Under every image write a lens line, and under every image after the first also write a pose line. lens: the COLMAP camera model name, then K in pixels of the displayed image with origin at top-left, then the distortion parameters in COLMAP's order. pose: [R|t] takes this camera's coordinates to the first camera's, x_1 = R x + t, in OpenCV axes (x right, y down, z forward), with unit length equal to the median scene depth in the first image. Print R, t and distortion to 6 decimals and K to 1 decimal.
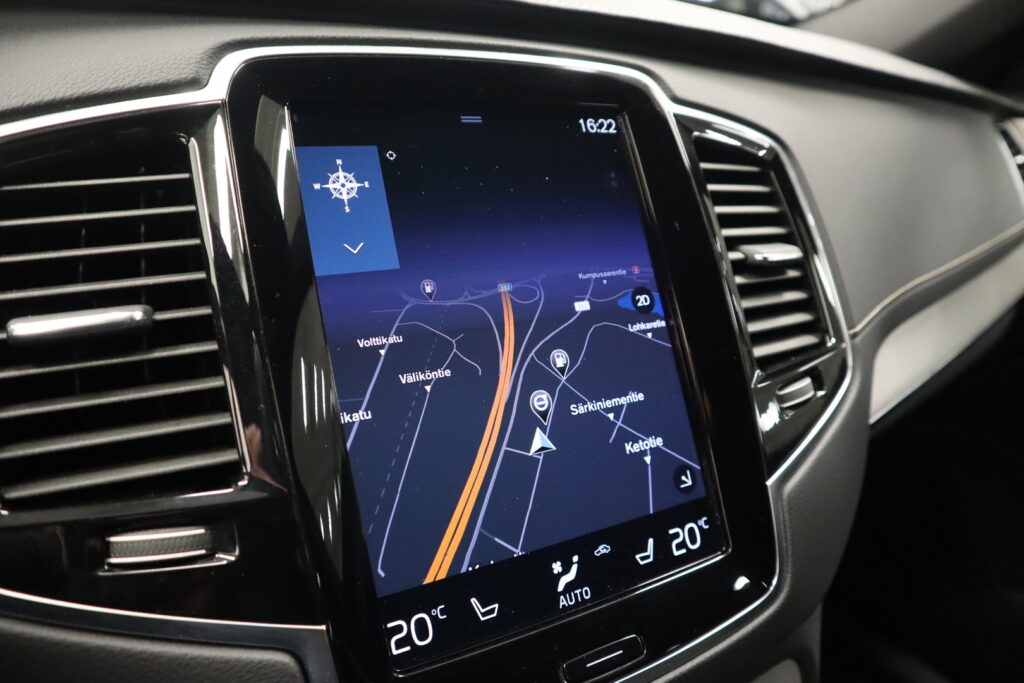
lens RADIAL K [[709.0, 0, 512.0], [0, 709.0, 341.5], [0, 0, 1]] dist [-0.137396, 0.106972]
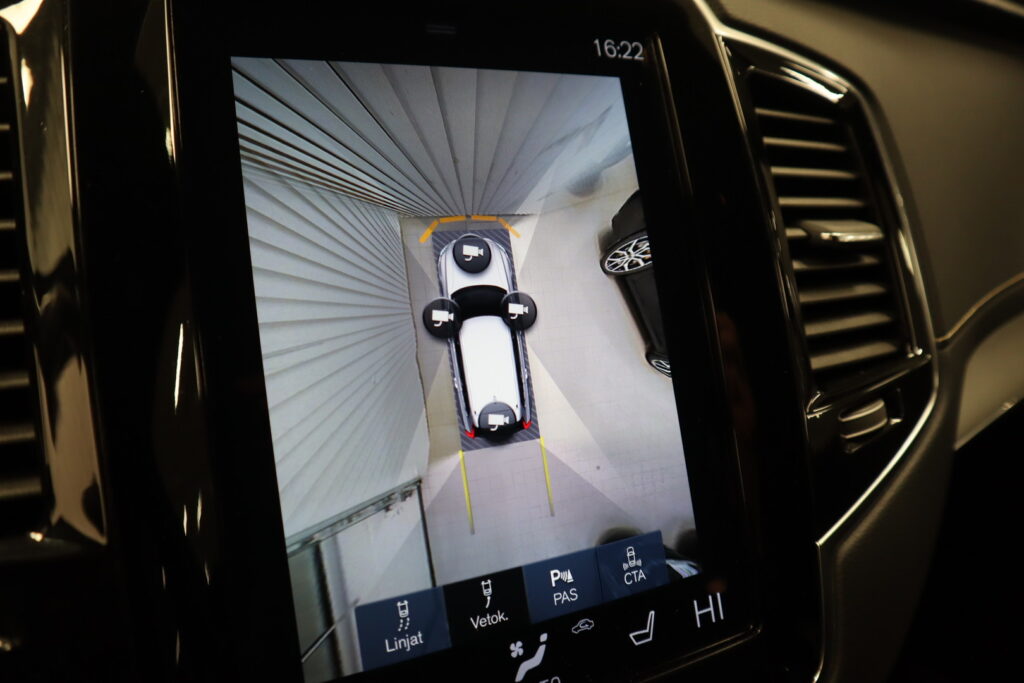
lens RADIAL K [[709.0, 0, 512.0], [0, 709.0, 341.5], [0, 0, 1]] dist [-0.137396, 0.106972]
pose [[0.996662, 0.056020, -0.059387, 0.072469], [-0.053288, 0.997490, 0.046634, -0.026739], [0.061850, -0.043313, 0.997145, 0.249824]]
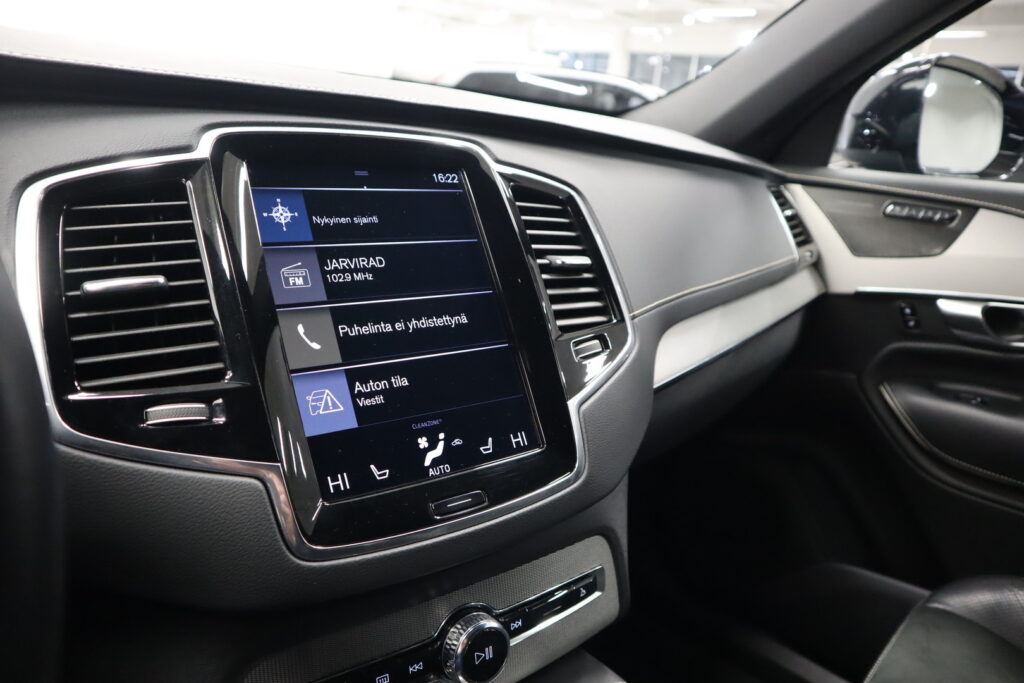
lens RADIAL K [[709.0, 0, 512.0], [0, 709.0, 341.5], [0, 0, 1]] dist [-0.137396, 0.106972]
pose [[0.988411, -0.040819, 0.146209, 0.028153], [0.057965, 0.991673, -0.115003, 0.235107], [-0.140297, 0.122145, 0.982546, -0.494713]]
